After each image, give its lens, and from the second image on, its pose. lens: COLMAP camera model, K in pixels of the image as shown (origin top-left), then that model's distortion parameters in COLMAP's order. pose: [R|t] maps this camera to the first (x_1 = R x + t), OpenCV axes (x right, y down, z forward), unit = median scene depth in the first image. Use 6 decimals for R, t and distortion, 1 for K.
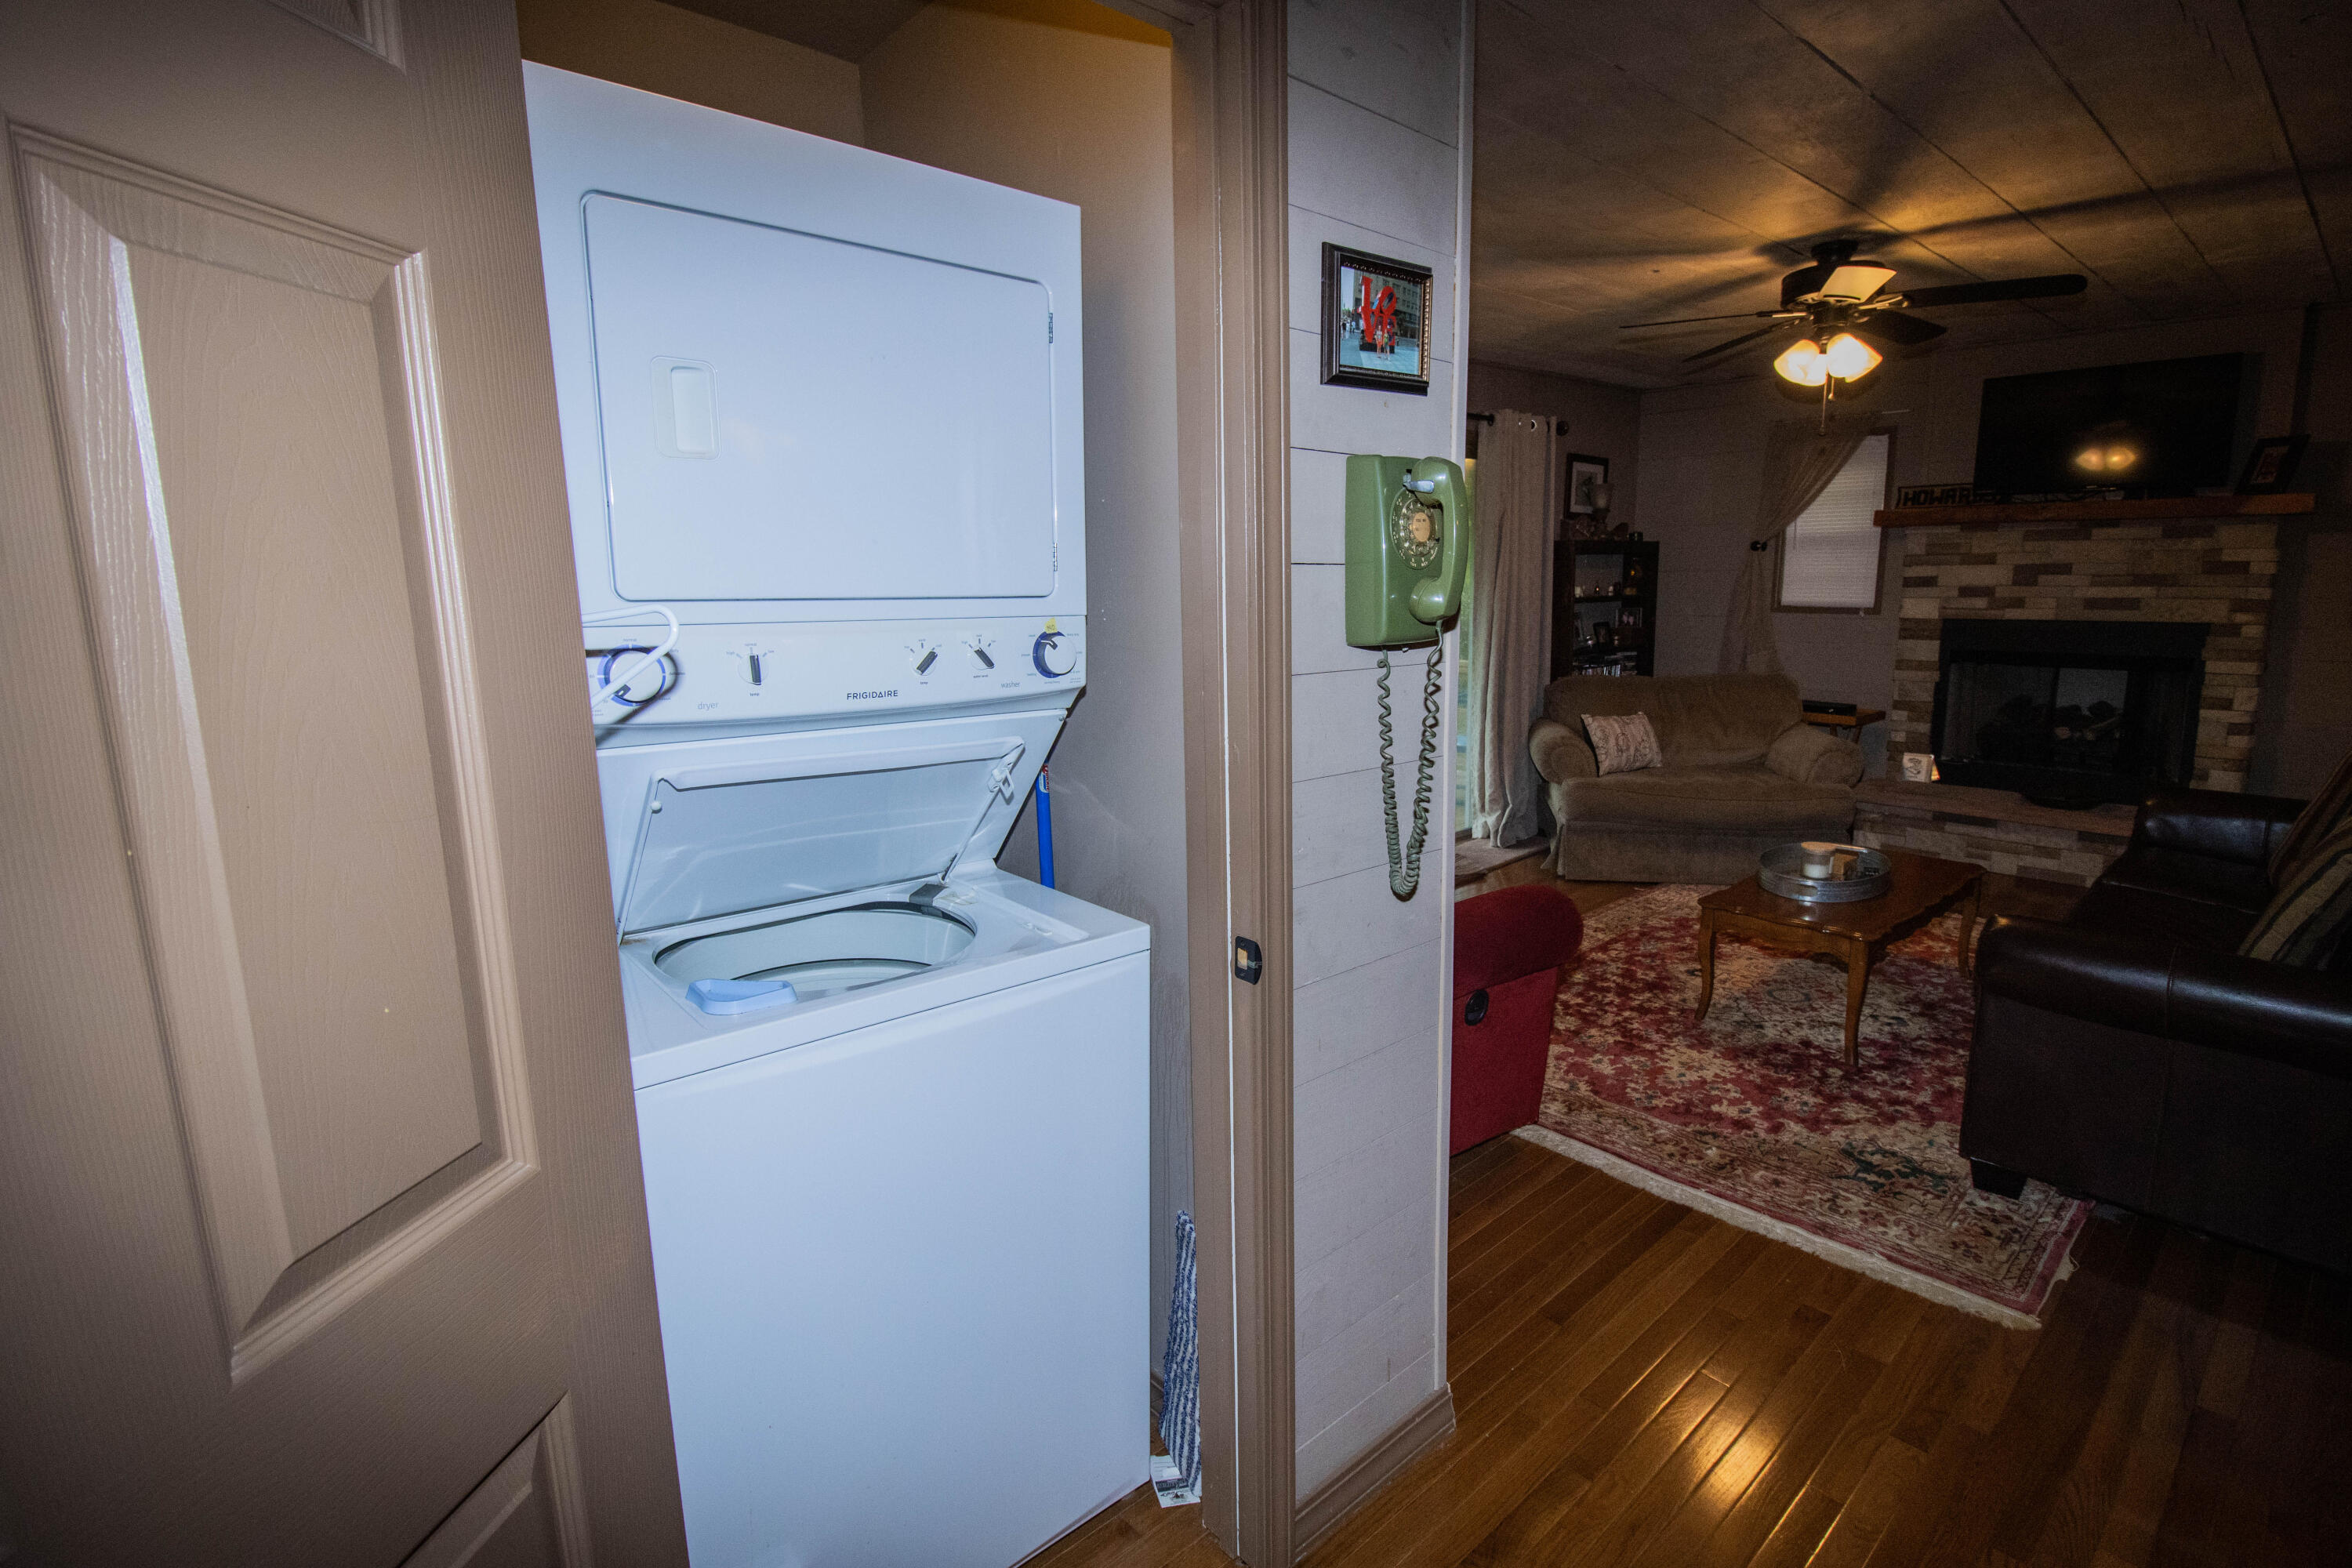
lens RADIAL K [[1108.1, 0, 1199.3], [0, 1108.1, 772.6], [0, 0, 1]] dist [0.000990, -0.011386]
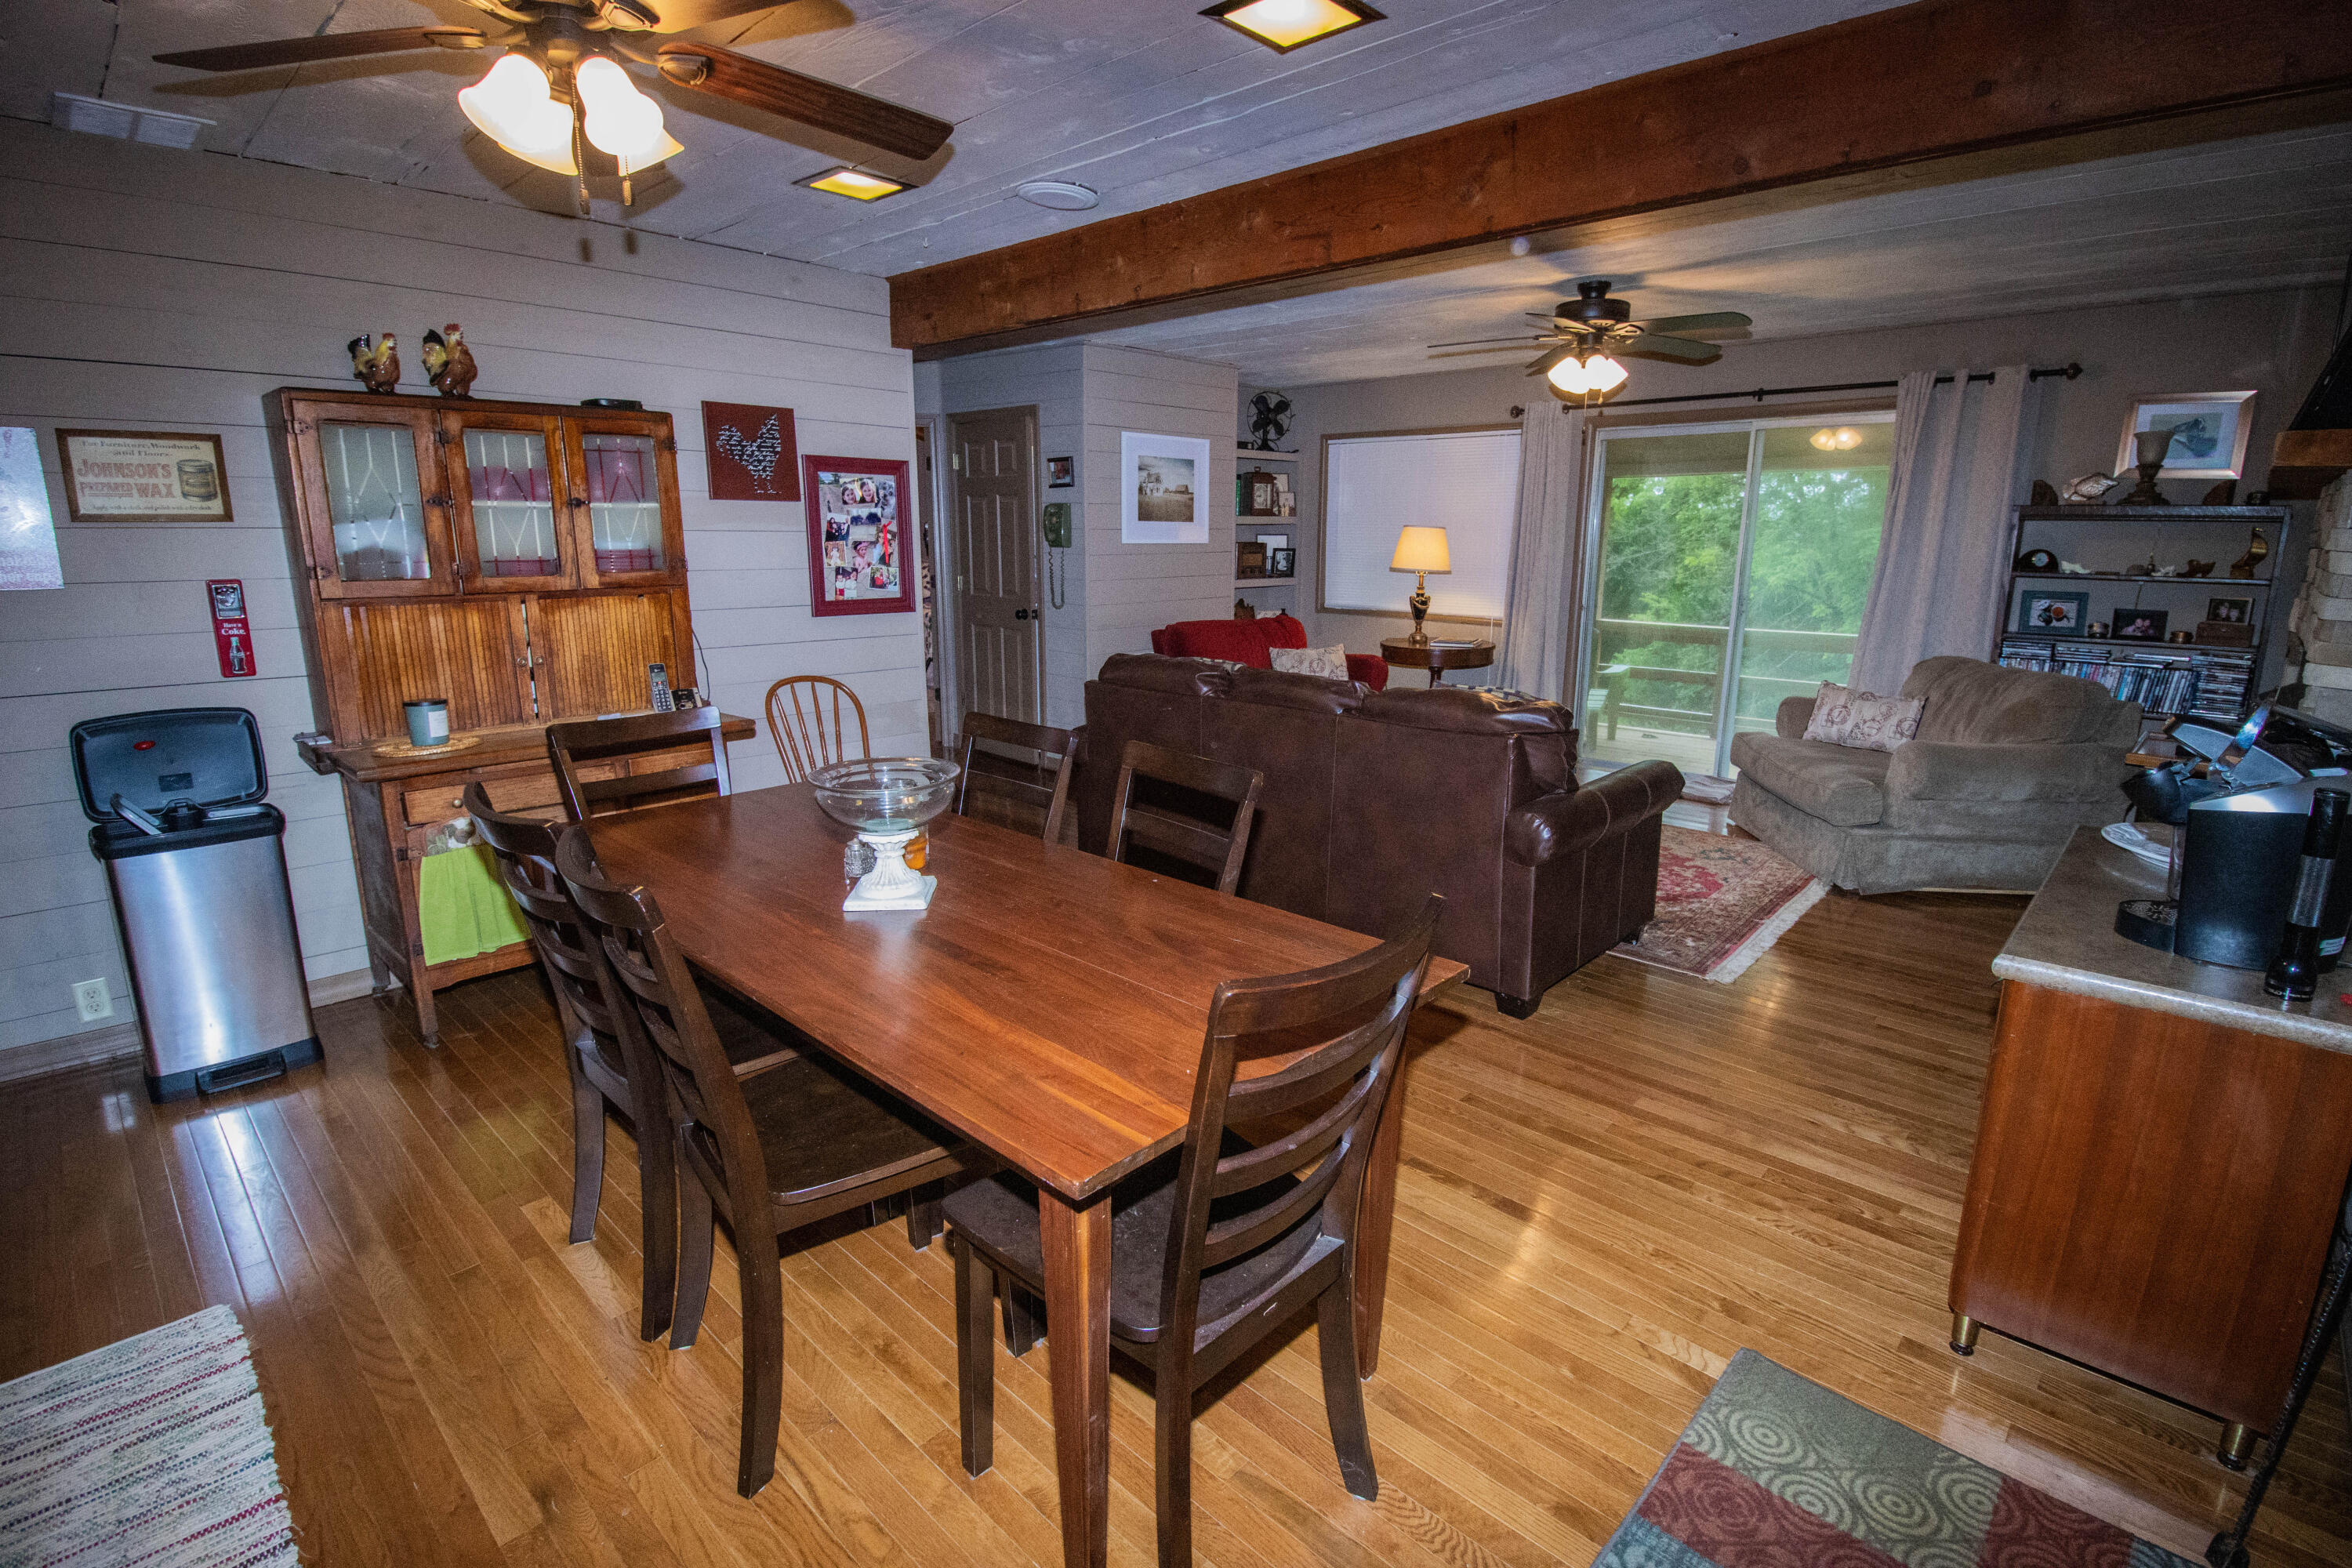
lens RADIAL K [[1108.1, 0, 1204.5], [0, 1108.1, 777.2], [0, 0, 1]] dist [0.000990, -0.011386]
pose [[0.091161, 0.234208, -0.967903, 1.416276], [-0.183046, 0.959330, 0.214894, -0.089517], [0.978869, 0.157580, 0.130325, 0.355362]]
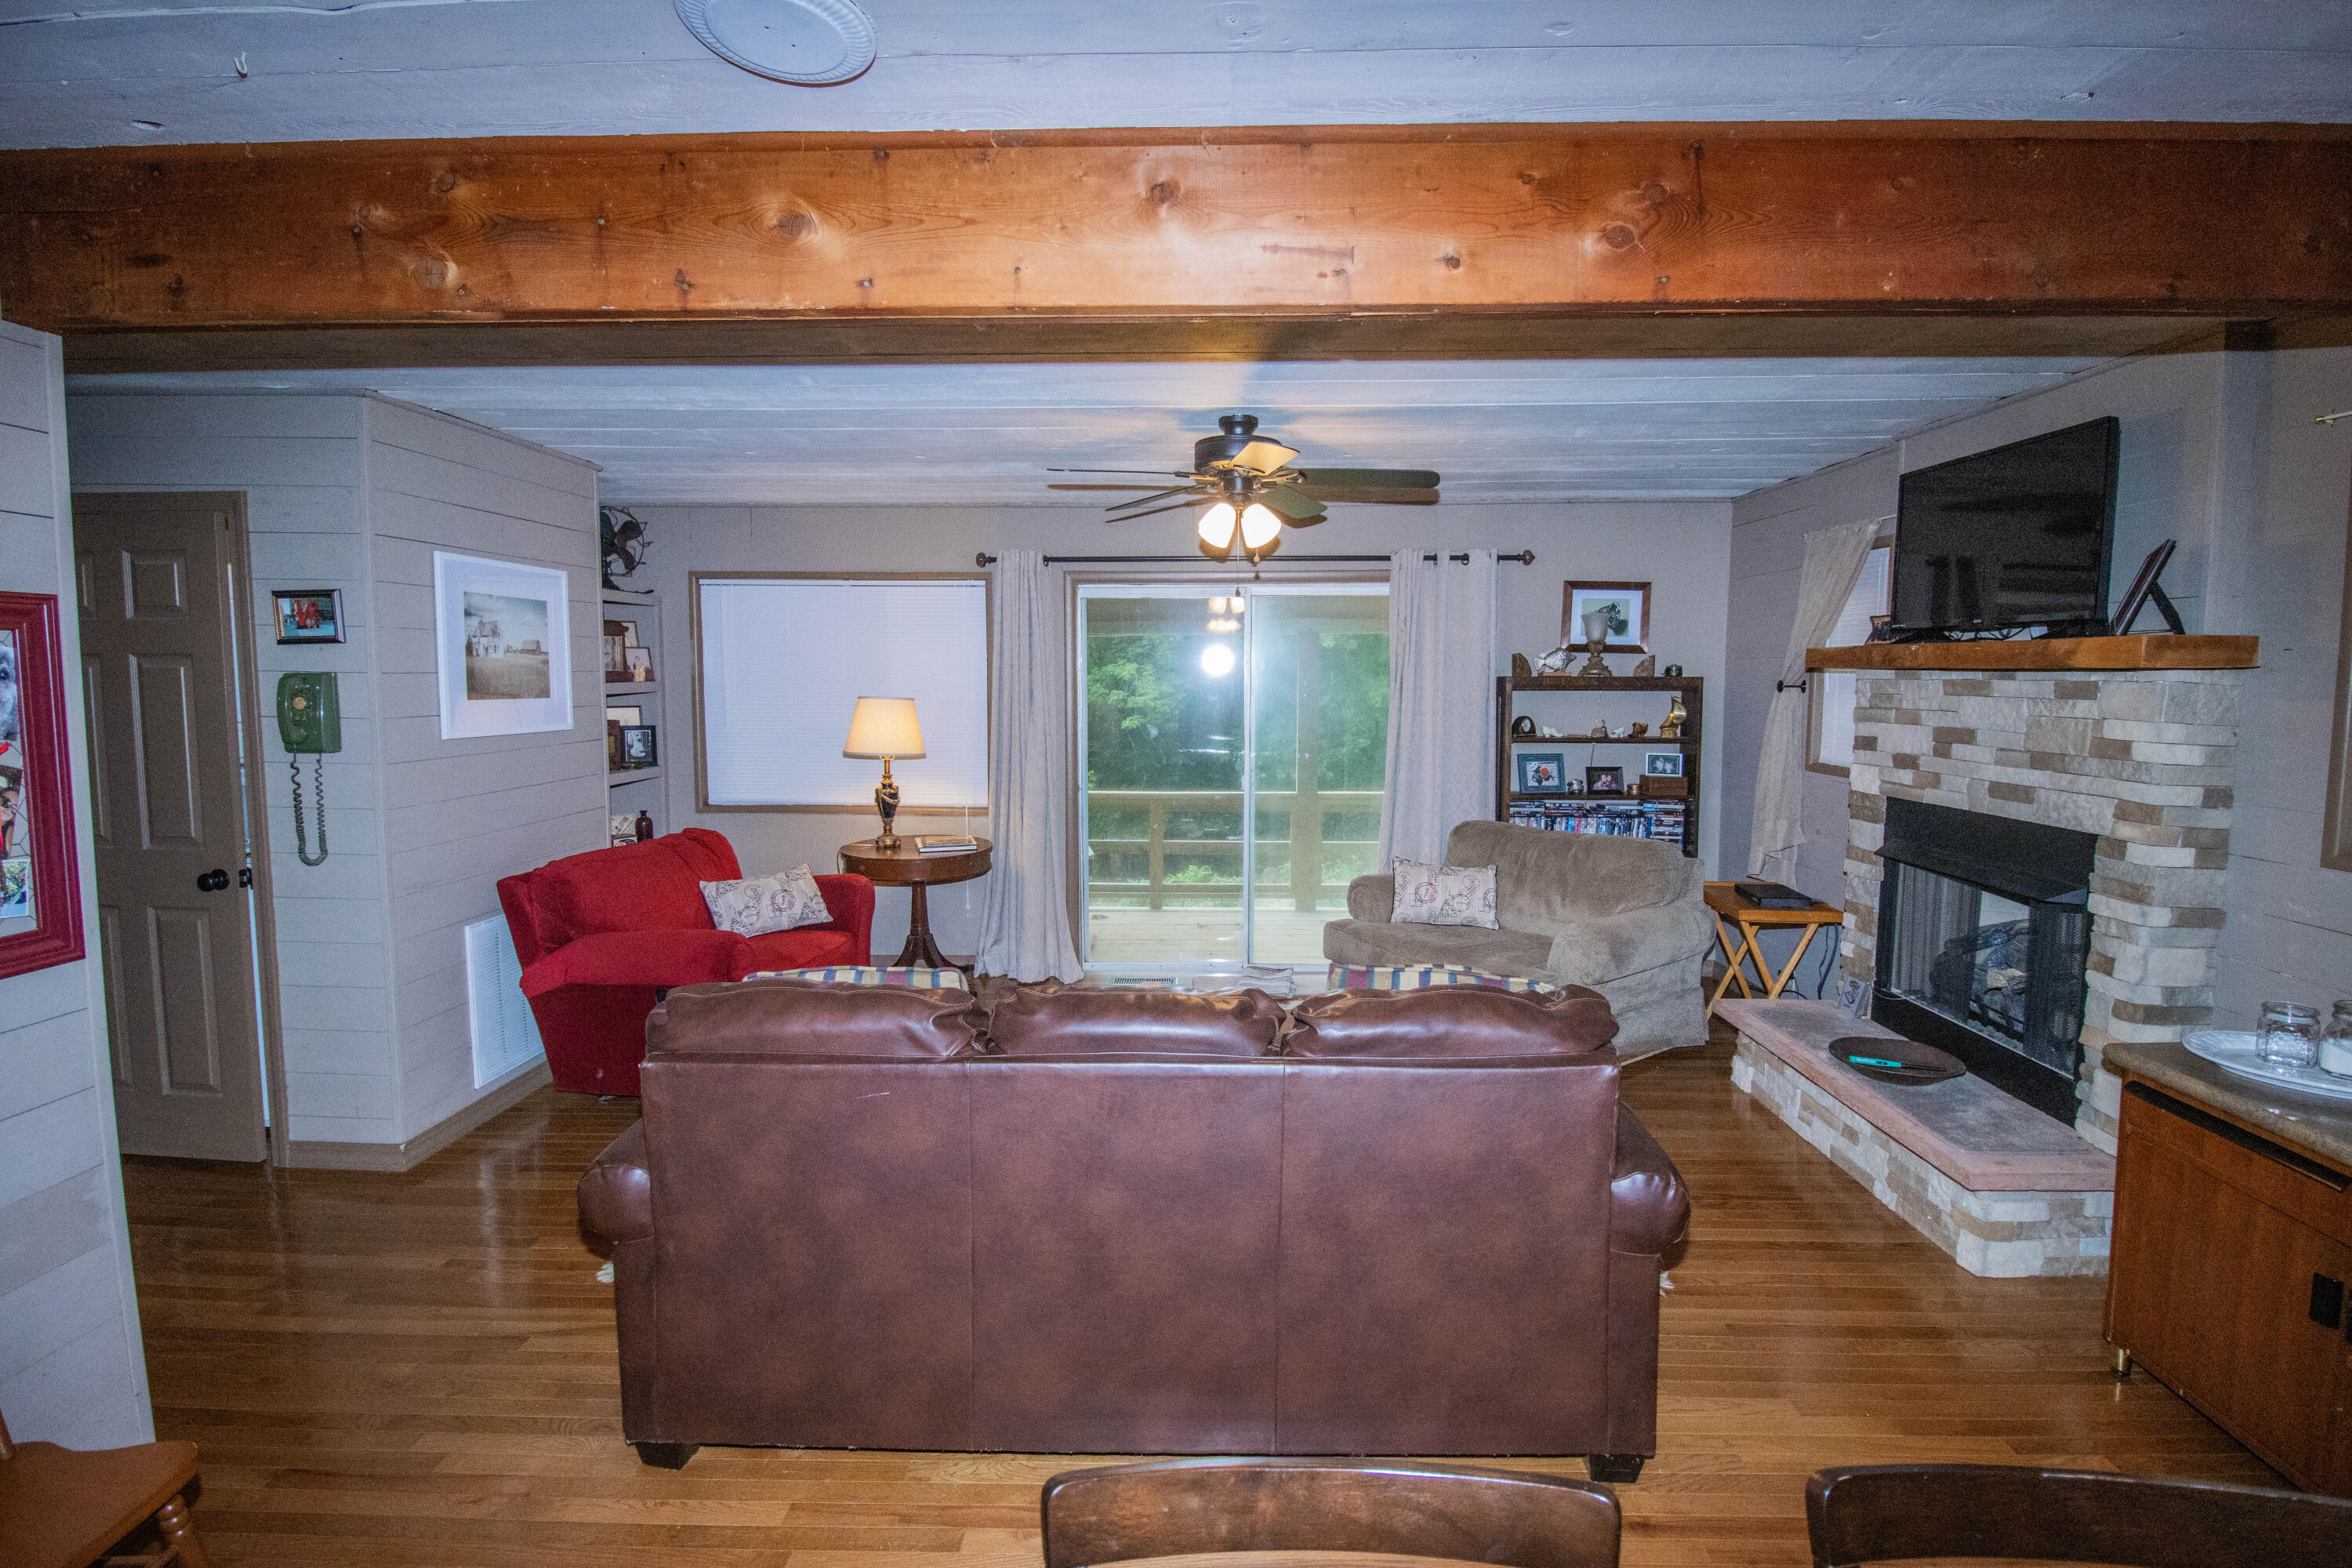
lens RADIAL K [[1108.1, 0, 1194.2], [0, 1108.1, 767.9], [0, 0, 1]] dist [0.000990, -0.011386]
pose [[0.724846, 0.076869, -0.684609, 0.955110], [-0.136077, 0.990152, -0.032899, -0.080775], [0.675338, 0.117006, 0.728167, 0.182334]]
